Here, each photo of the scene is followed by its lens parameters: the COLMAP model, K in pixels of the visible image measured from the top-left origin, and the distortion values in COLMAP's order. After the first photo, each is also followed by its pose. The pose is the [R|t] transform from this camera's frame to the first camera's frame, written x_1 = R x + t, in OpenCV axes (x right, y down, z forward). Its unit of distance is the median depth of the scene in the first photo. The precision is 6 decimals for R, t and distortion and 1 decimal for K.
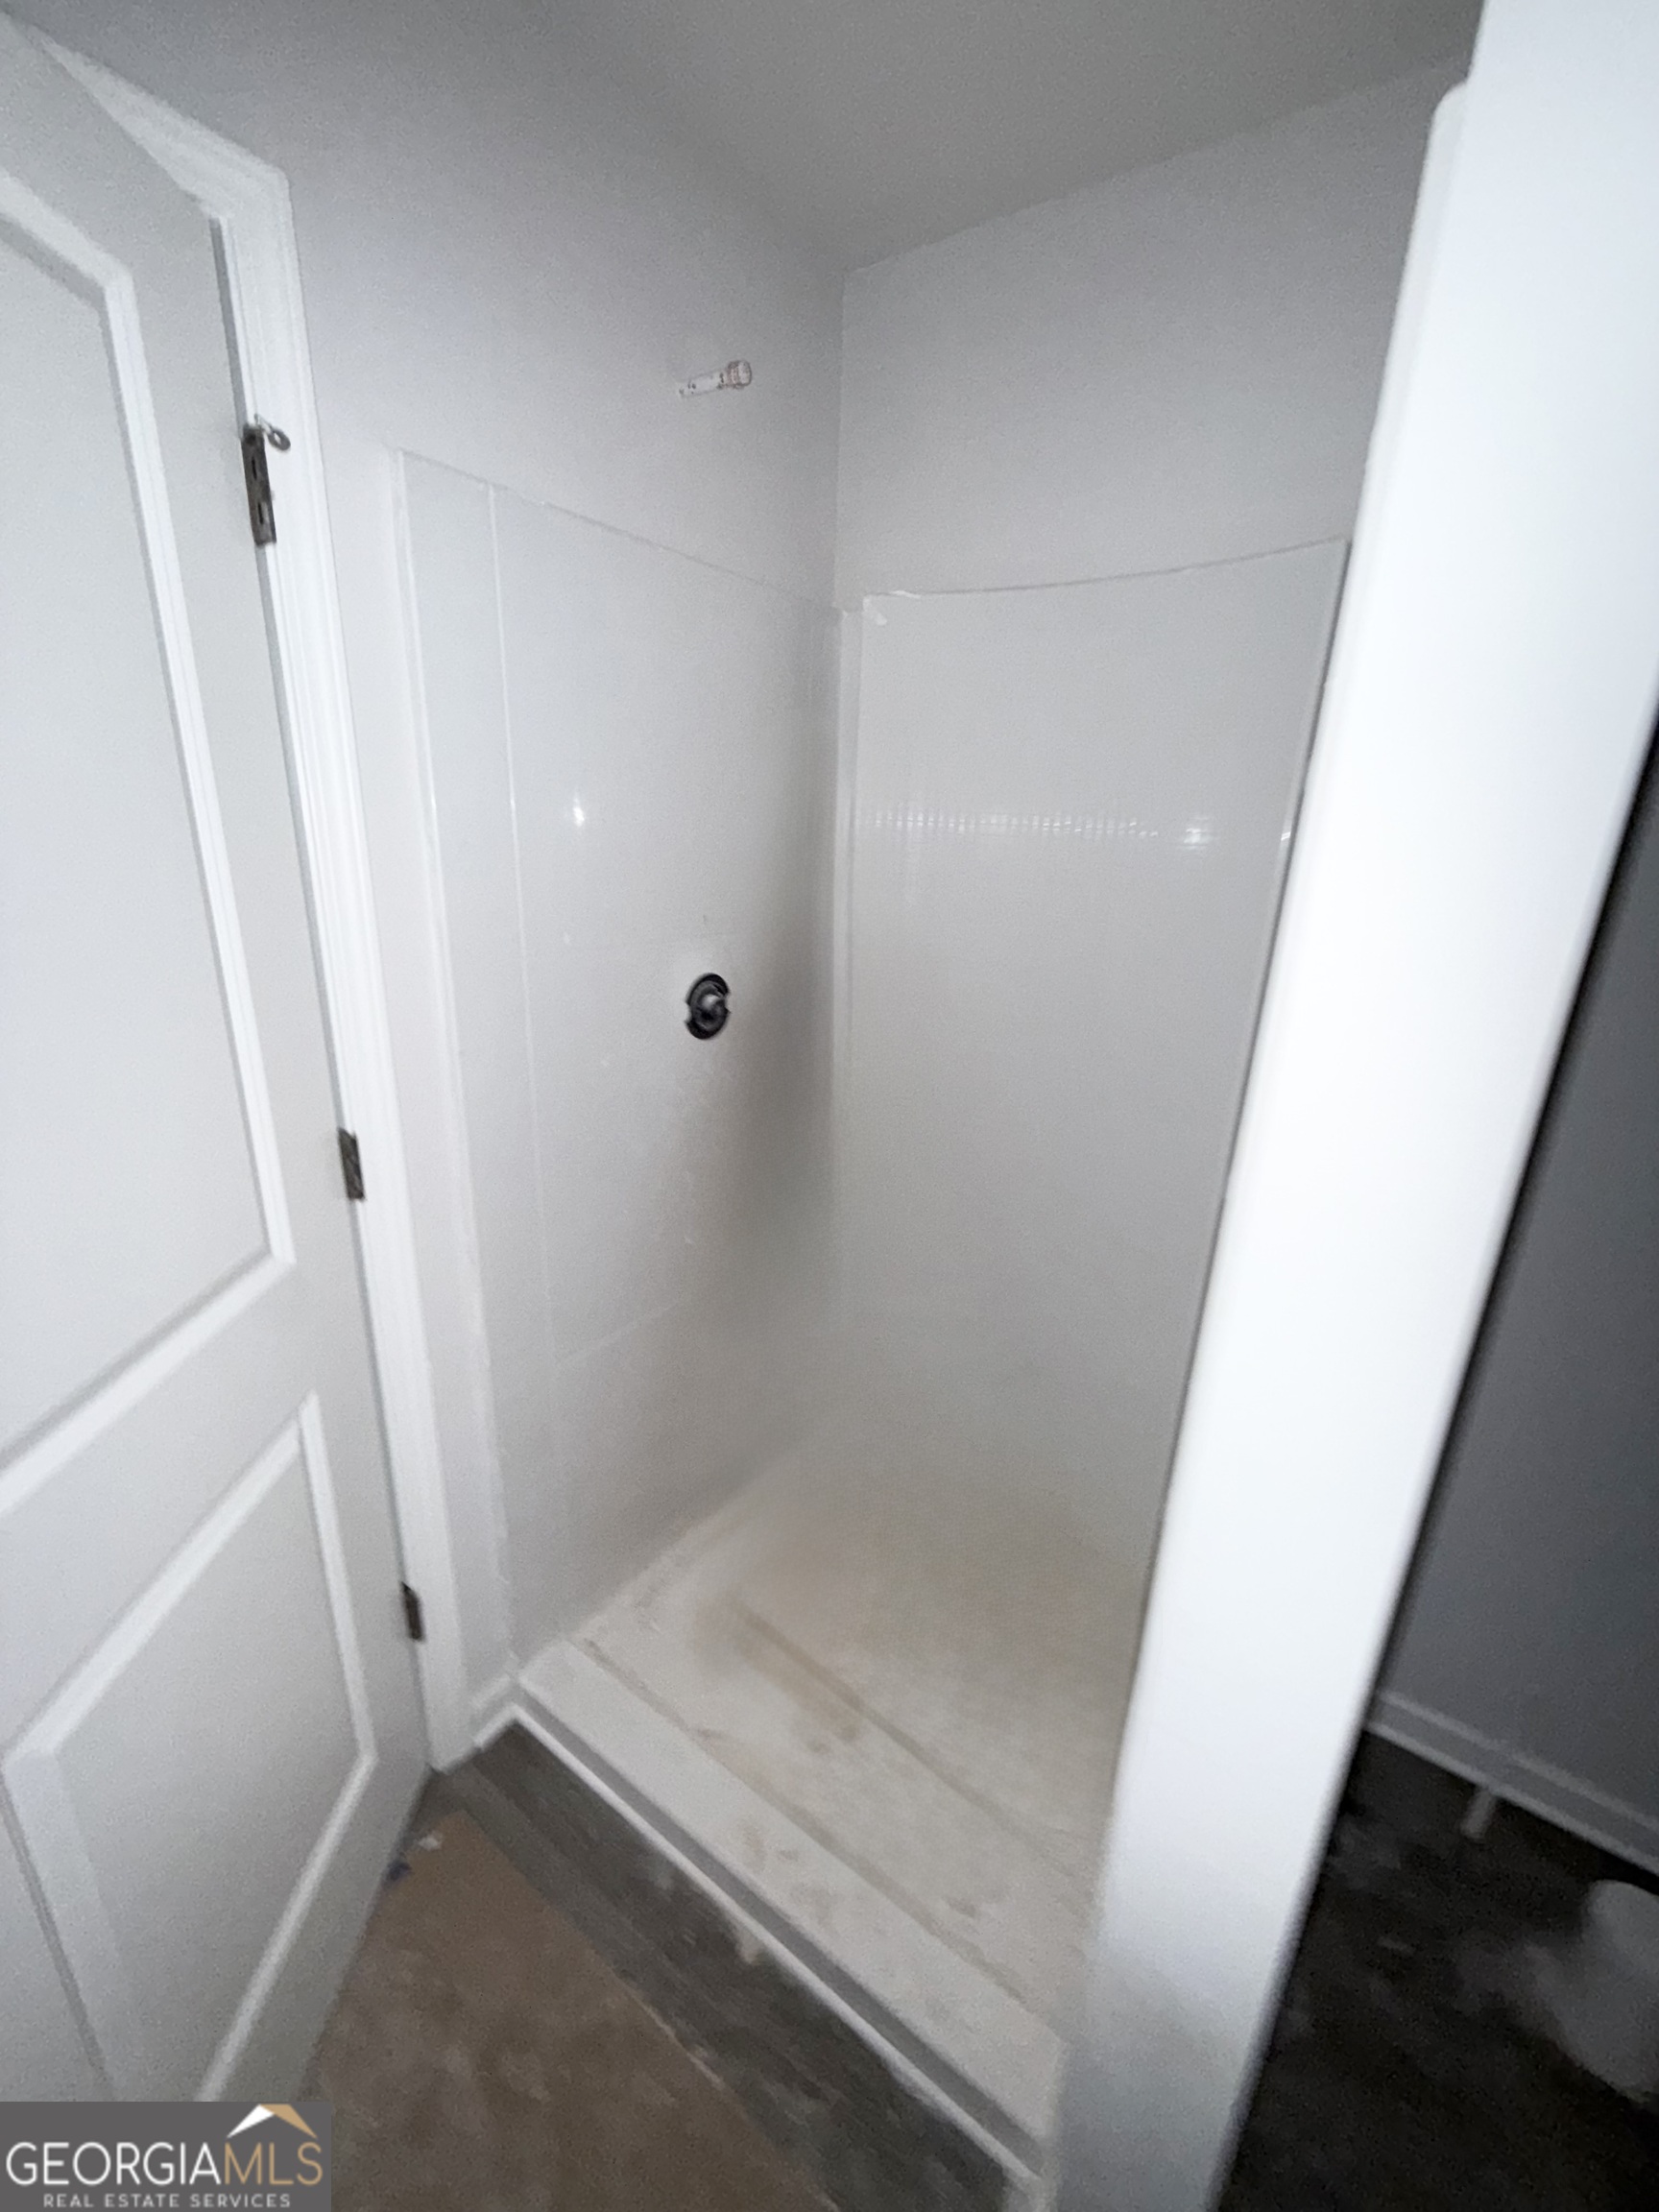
lens RADIAL K [[885.6, 0, 842.0], [0, 885.6, 1104.3], [0, 0, 1]] dist [0.007921, -0.000208]
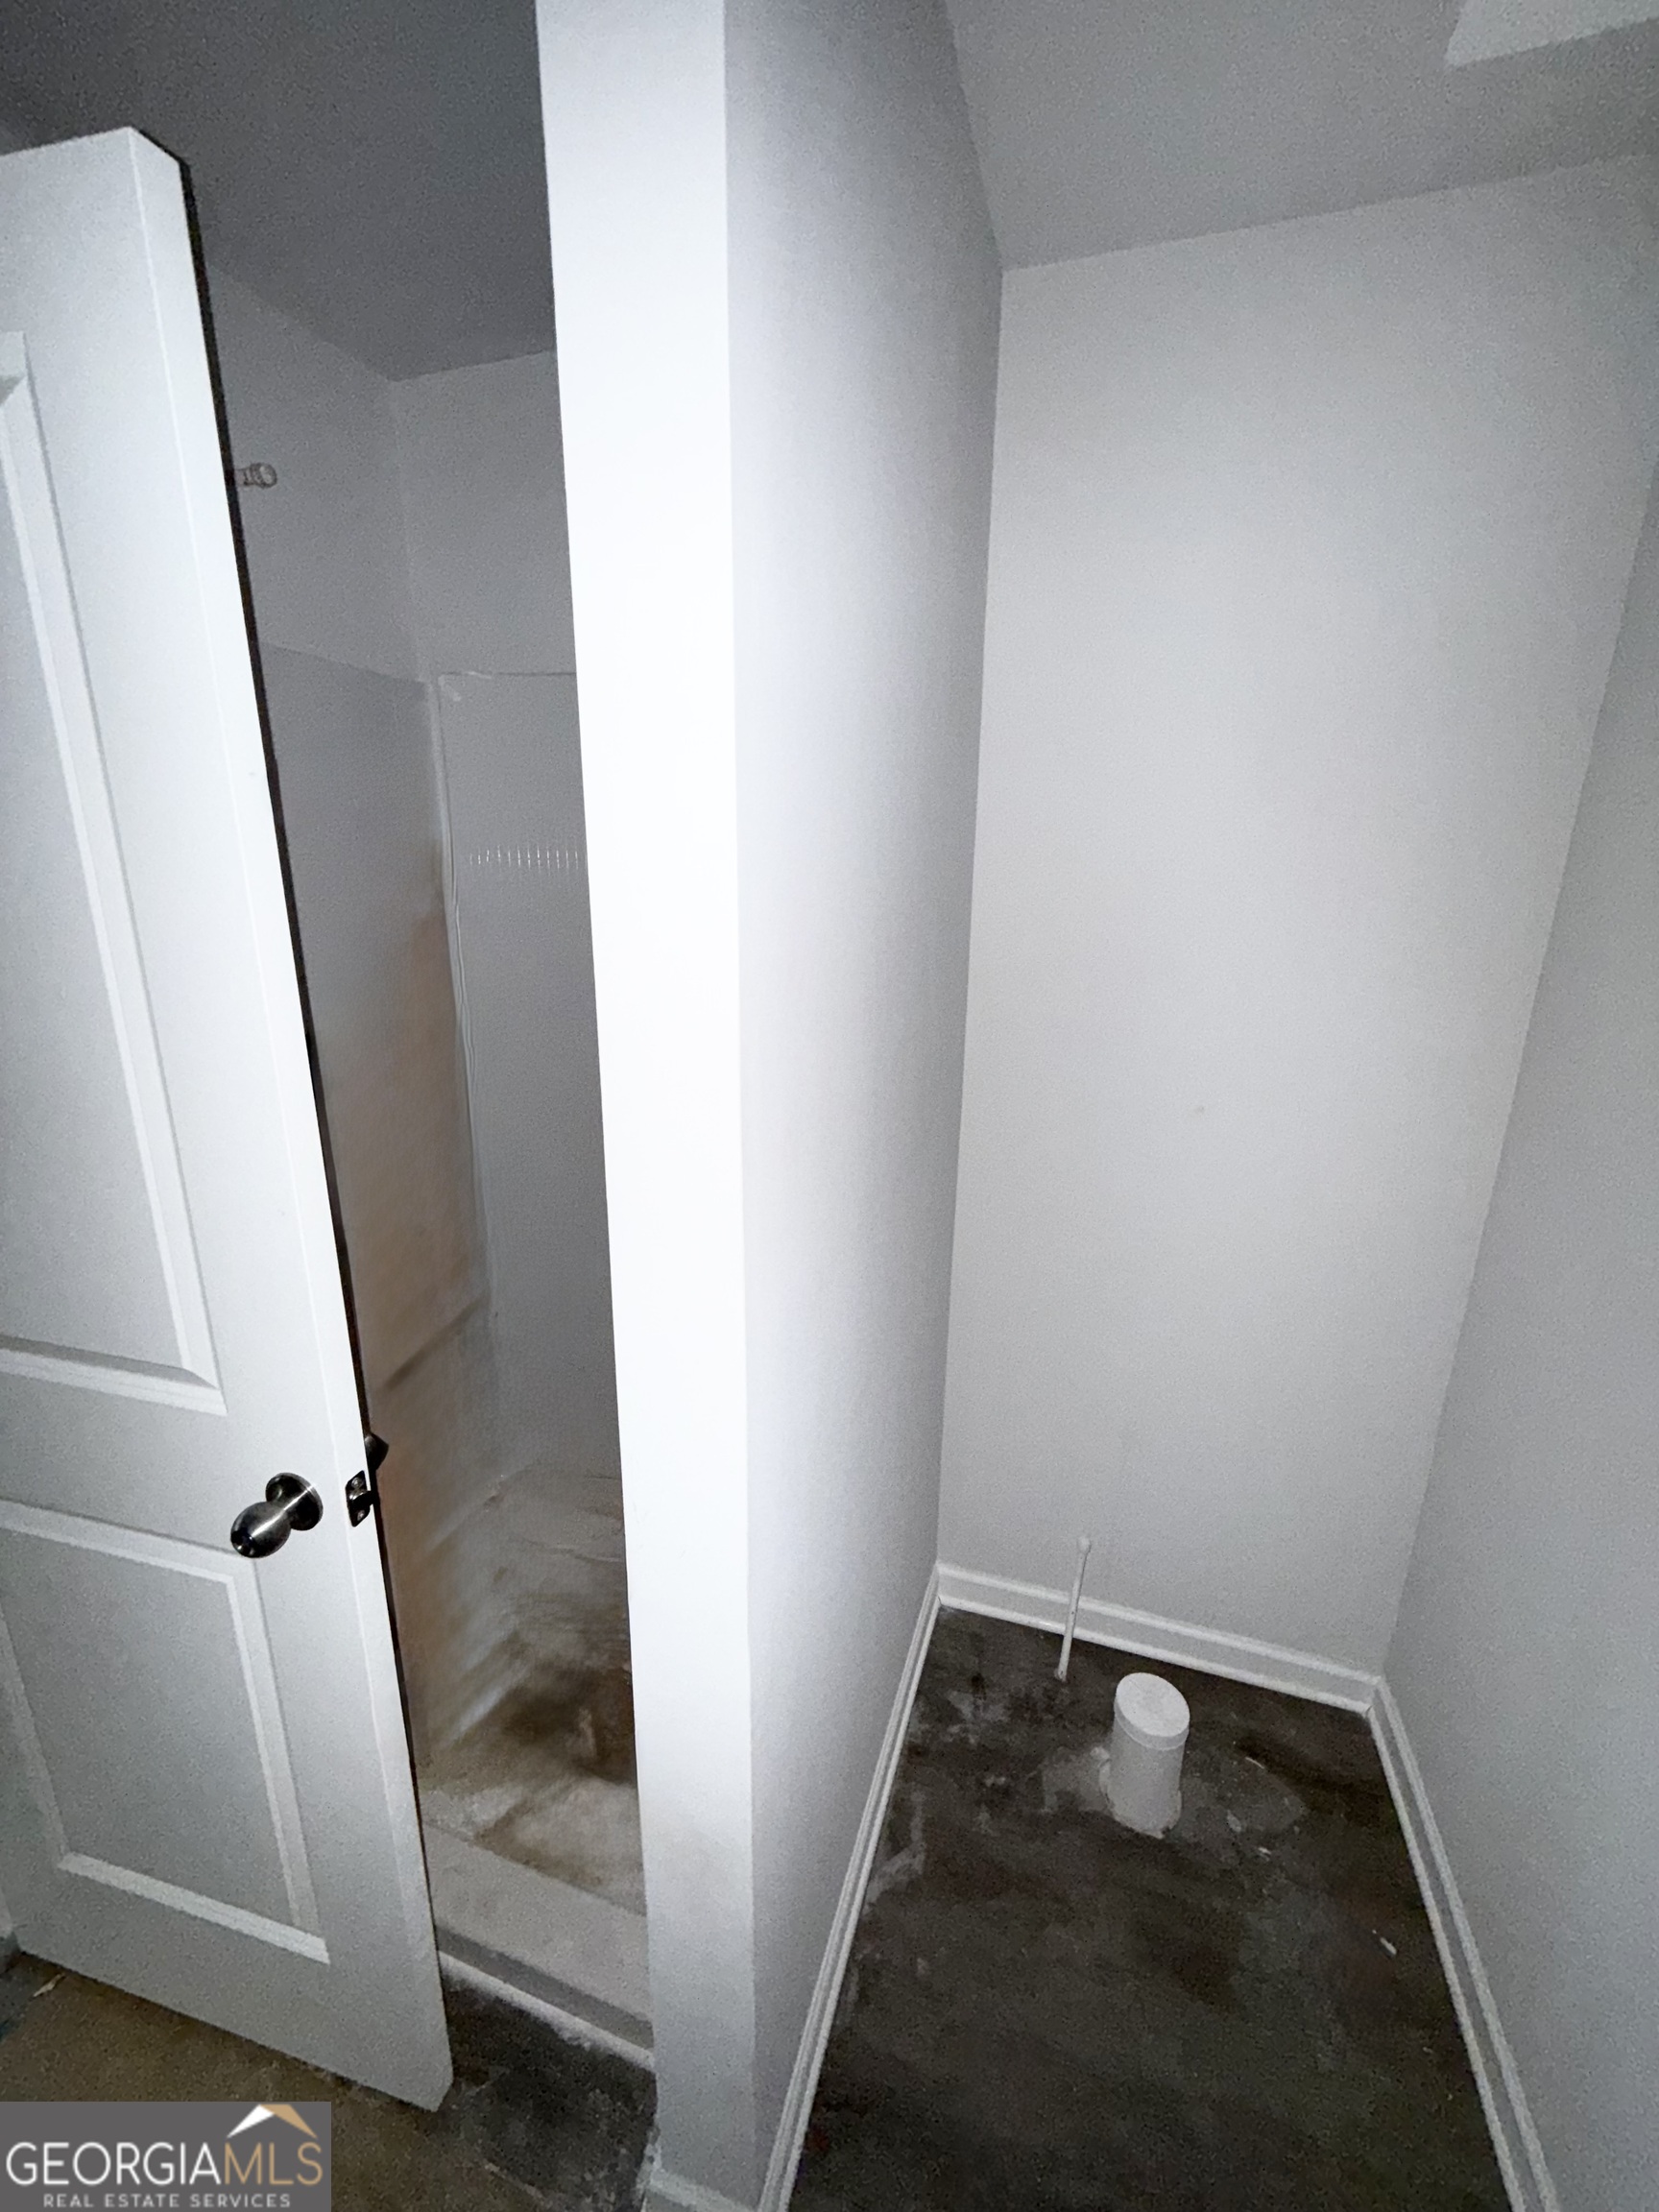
lens RADIAL K [[861.9, 0, 829.5], [0, 861.9, 1106.0], [0, 0, 1]] dist [-0.000453, -0.000124]
pose [[0.961408, -0.097109, 0.257419, 0.191507], [0.109028, 0.993510, -0.032406, 0.045426], [-0.252601, 0.059221, 0.965756, -0.128672]]
